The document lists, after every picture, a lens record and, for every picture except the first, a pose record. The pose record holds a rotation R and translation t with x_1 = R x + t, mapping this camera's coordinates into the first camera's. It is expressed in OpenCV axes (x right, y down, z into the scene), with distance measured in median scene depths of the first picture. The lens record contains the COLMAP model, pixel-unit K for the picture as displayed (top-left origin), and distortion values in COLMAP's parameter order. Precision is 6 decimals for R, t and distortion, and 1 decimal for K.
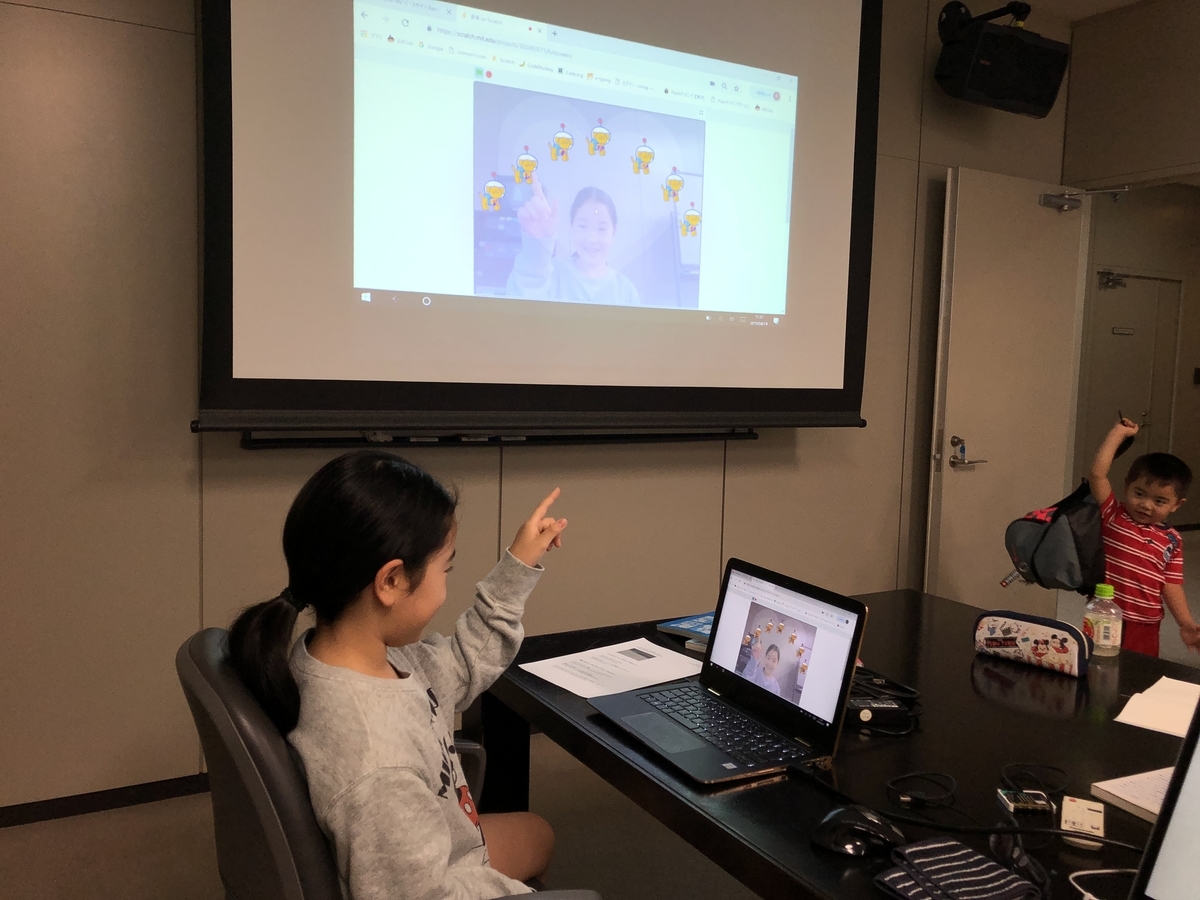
lens RADIAL K [[958.8, 0, 573.7], [0, 958.8, 444.8], [0, 0, 1]] dist [0.051780, -0.008185]
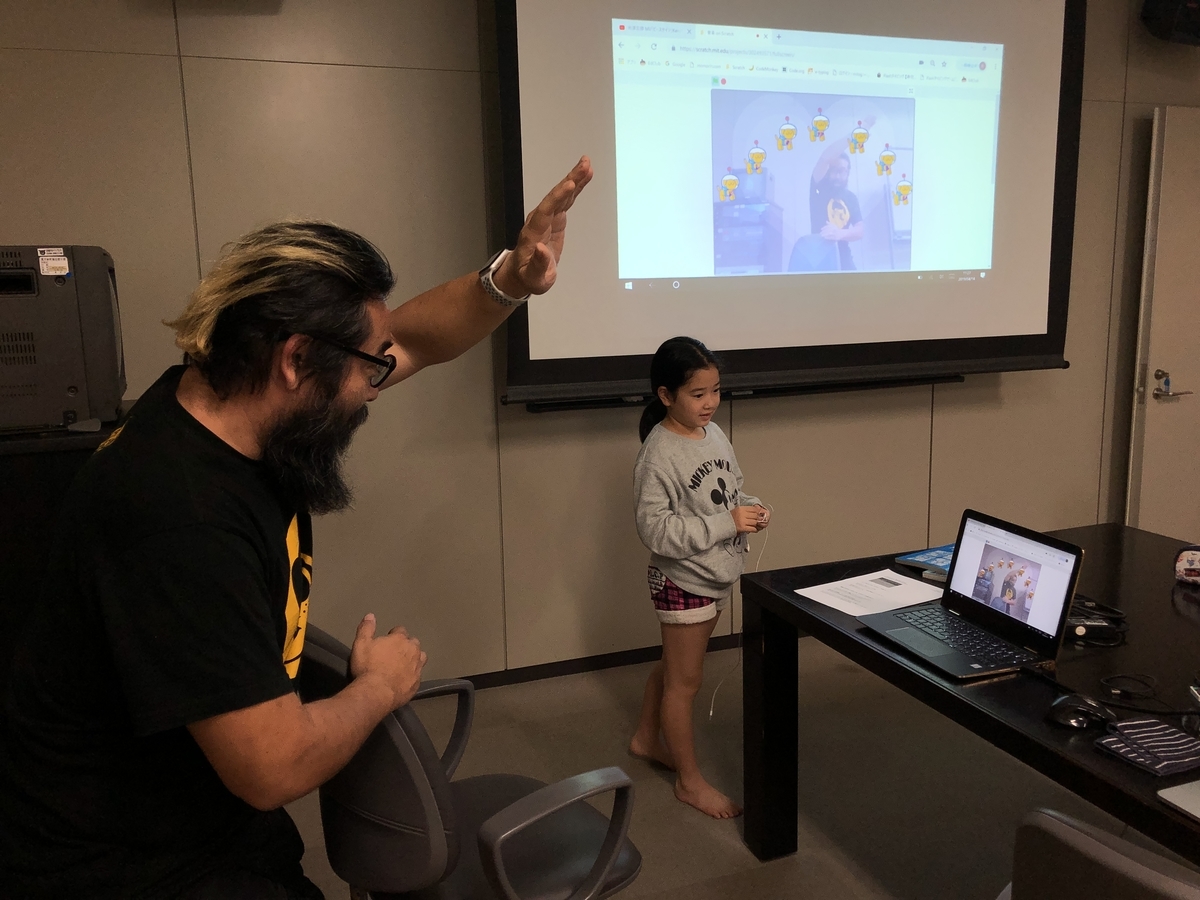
lens RADIAL K [[964.5, 0, 595.7], [0, 964.5, 435.1], [0, 0, 1]] dist [-0.000086, 0.066236]
pose [[0.988443, -0.022445, -0.149924, -0.075655], [0.033808, 0.996709, 0.073675, -0.053530], [0.147777, -0.077892, 0.985949, -0.192359]]
